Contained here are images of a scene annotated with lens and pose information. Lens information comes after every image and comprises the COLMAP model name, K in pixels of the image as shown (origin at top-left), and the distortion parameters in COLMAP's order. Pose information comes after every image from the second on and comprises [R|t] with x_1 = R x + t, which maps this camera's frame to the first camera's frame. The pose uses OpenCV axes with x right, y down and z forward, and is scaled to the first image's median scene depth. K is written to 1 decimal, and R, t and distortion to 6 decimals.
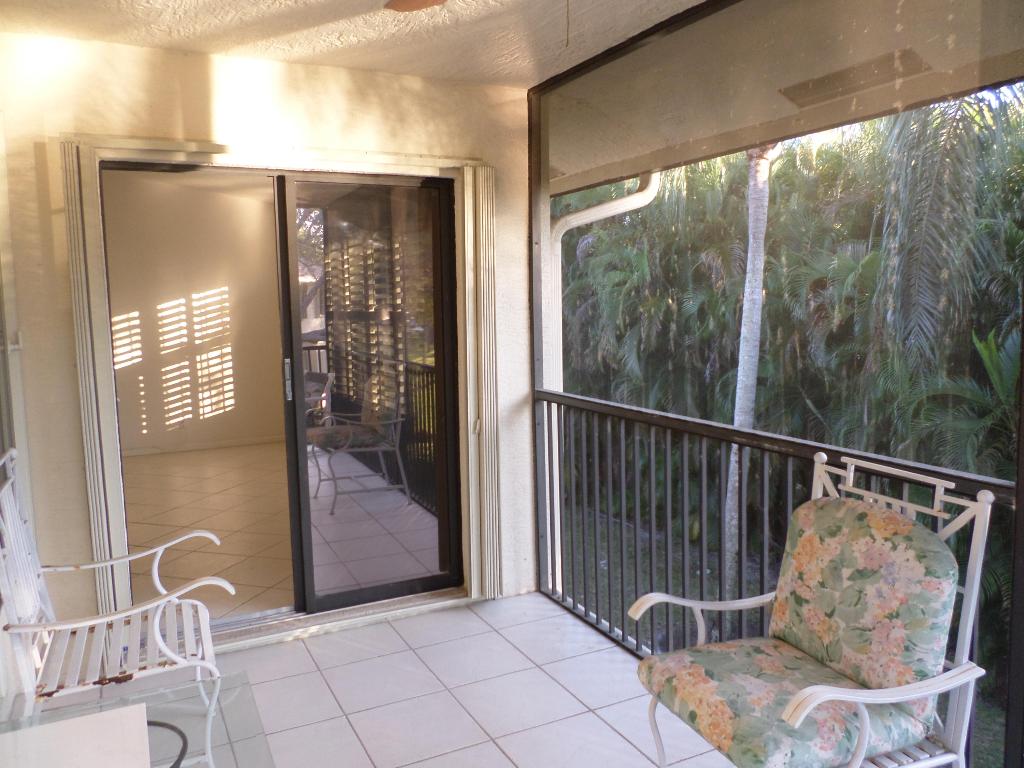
lens RADIAL K [[796.7, 0, 512.5], [0, 796.7, 383.4], [0, 0, 1]] dist [0.000646, -0.018280]
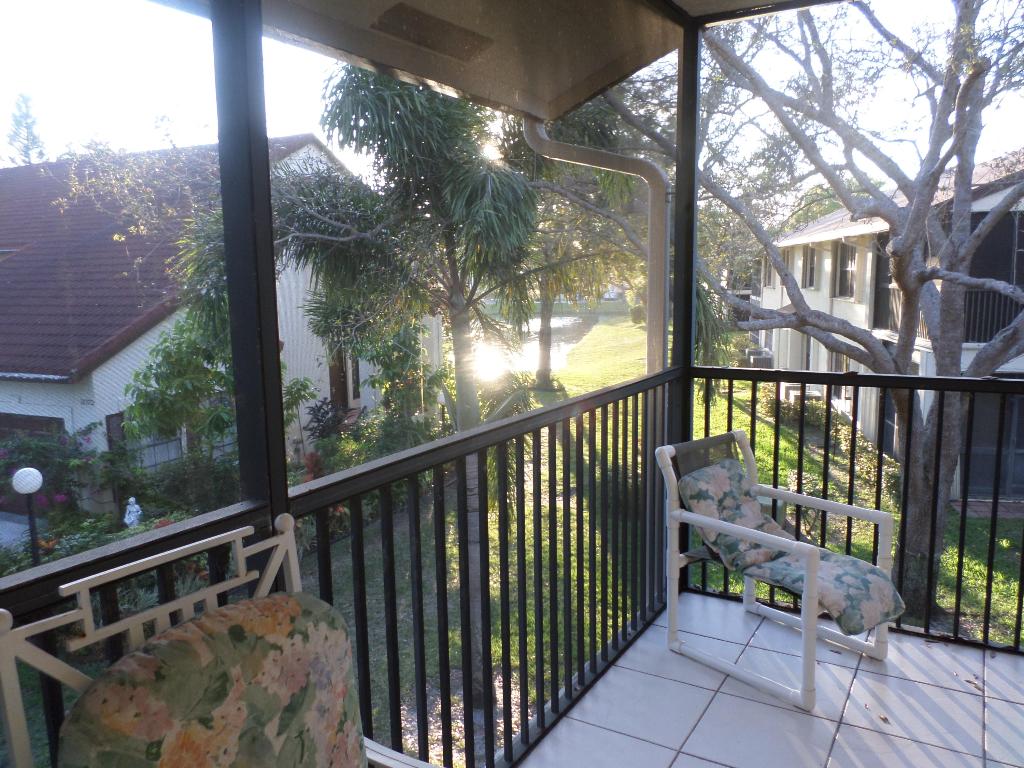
lens RADIAL K [[796.7, 0, 490.1], [0, 796.7, 368.8], [0, 0, 1]] dist [0.000646, -0.018280]
pose [[-0.530922, -0.072025, 0.844354, -0.140004], [0.113990, 0.981256, 0.155380, -0.094539], [-0.839719, 0.178743, -0.512761, 1.136639]]
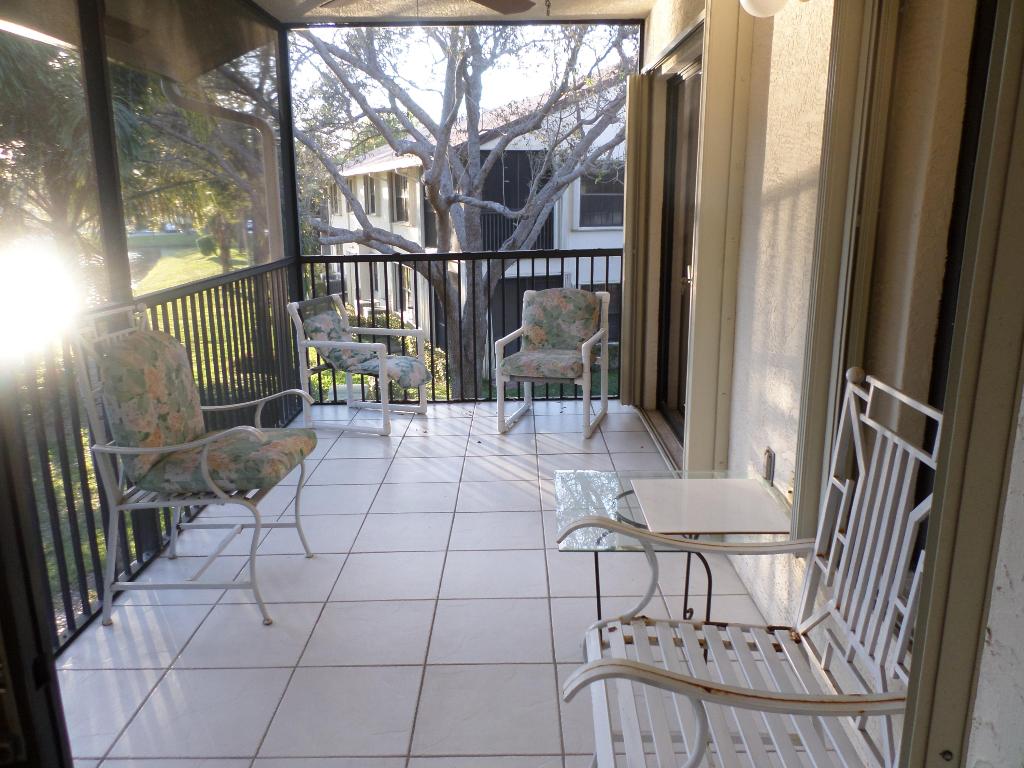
lens RADIAL K [[796.7, 0, 508.9], [0, 796.7, 388.3], [0, 0, 1]] dist [0.000646, -0.018280]
pose [[-0.893179, -0.072392, 0.443837, -0.761997], [0.079677, 0.945868, 0.314618, -0.144966], [-0.442587, 0.316374, -0.839062, 1.970568]]
